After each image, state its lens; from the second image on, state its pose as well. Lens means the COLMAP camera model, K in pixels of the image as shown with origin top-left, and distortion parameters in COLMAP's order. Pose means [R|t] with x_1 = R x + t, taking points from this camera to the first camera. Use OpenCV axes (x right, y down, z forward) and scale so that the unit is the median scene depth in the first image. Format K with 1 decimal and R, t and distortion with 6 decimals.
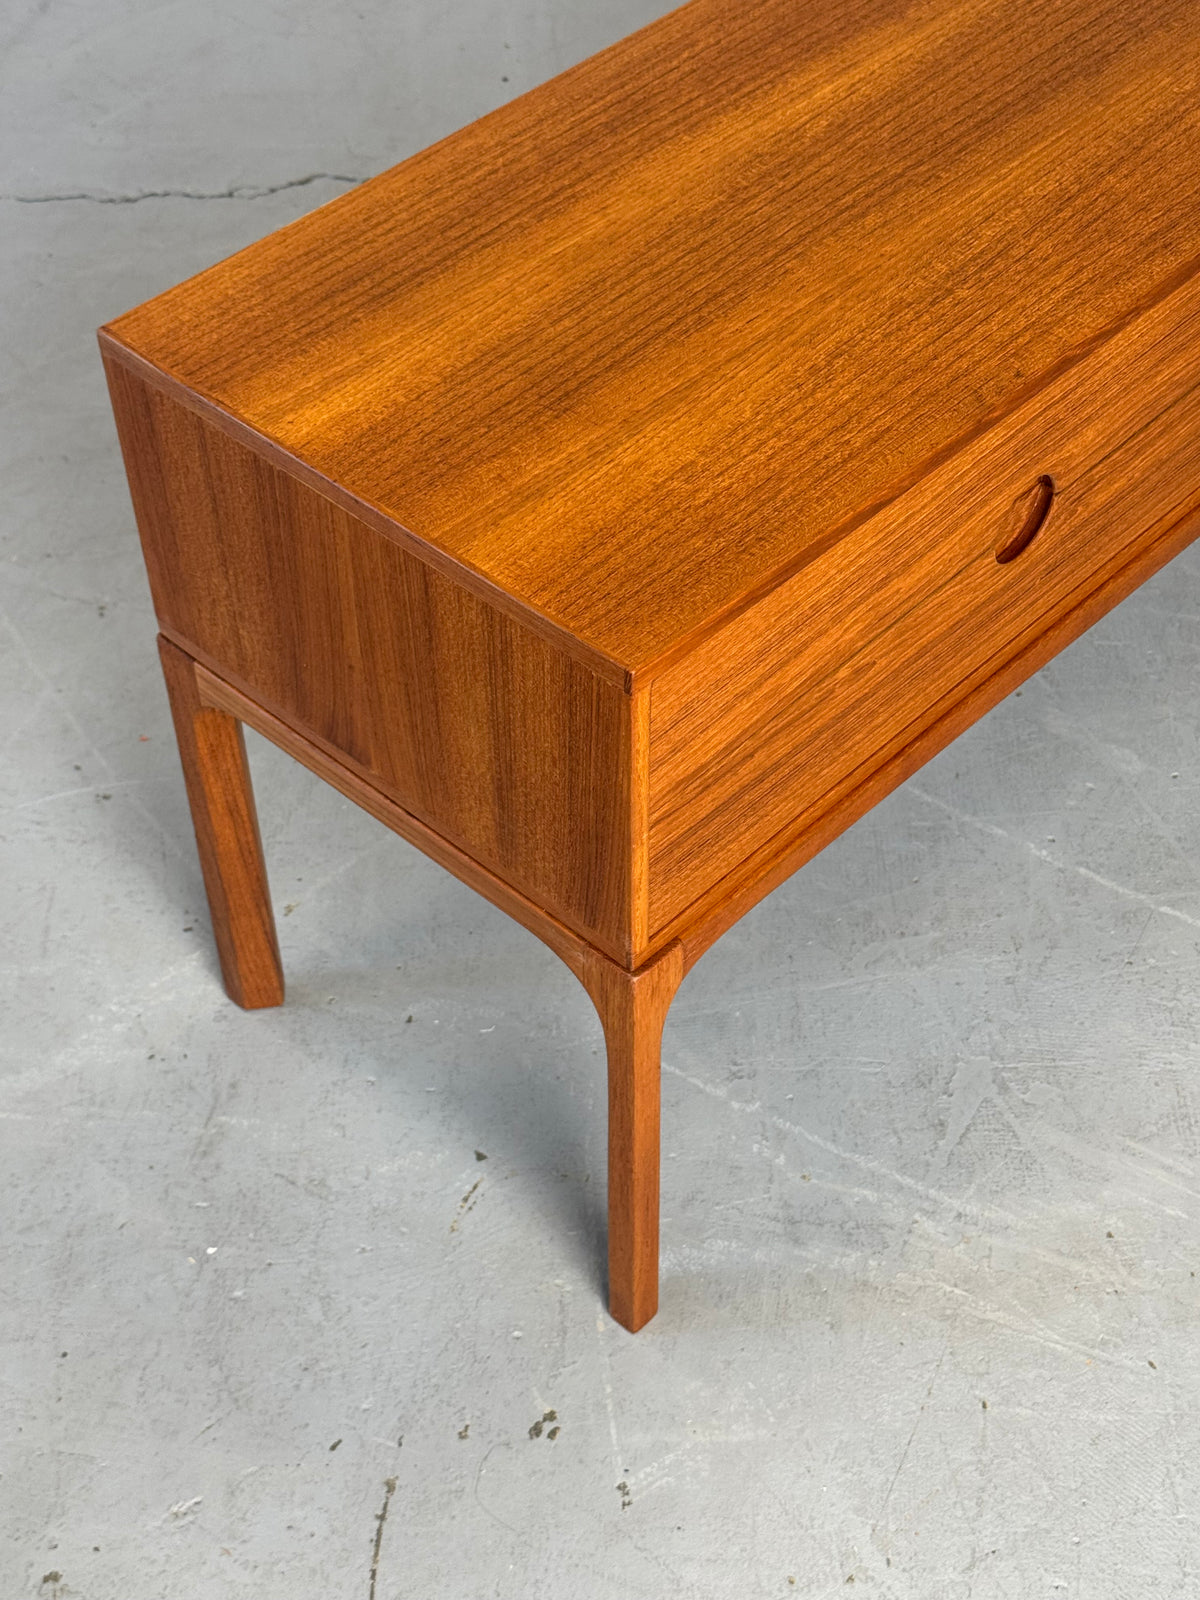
lens RADIAL K [[2471.5, 0, 562.4], [0, 2471.5, 845.5], [0, 0, 1]] dist [0.124553, 0.000000]
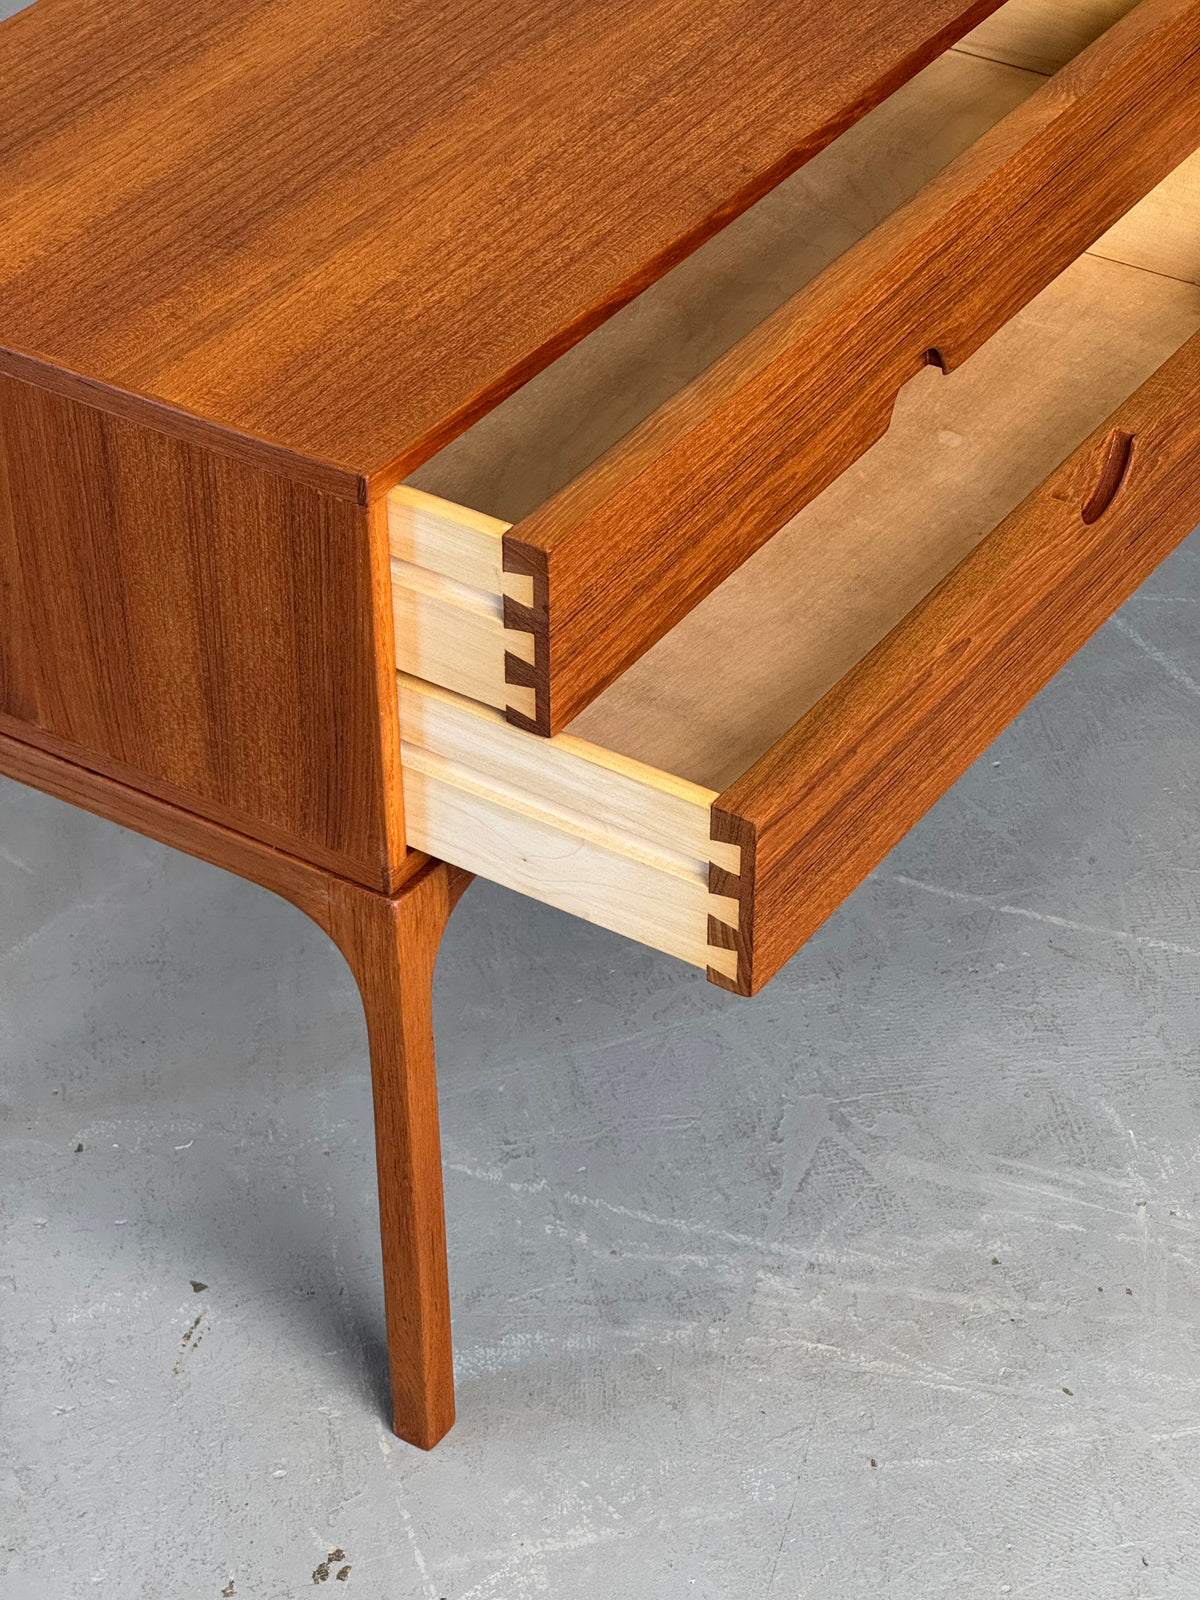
lens RADIAL K [[3908.9, 0, 600.6], [0, 3908.9, 802.8], [0, 0, 1]] dist [0.218844, 0.000000]
pose [[0.983680, -0.106345, 0.145133, -0.079772], [0.129533, 0.978413, -0.161022, 0.213221], [-0.124876, 0.177194, 0.976221, -0.266271]]
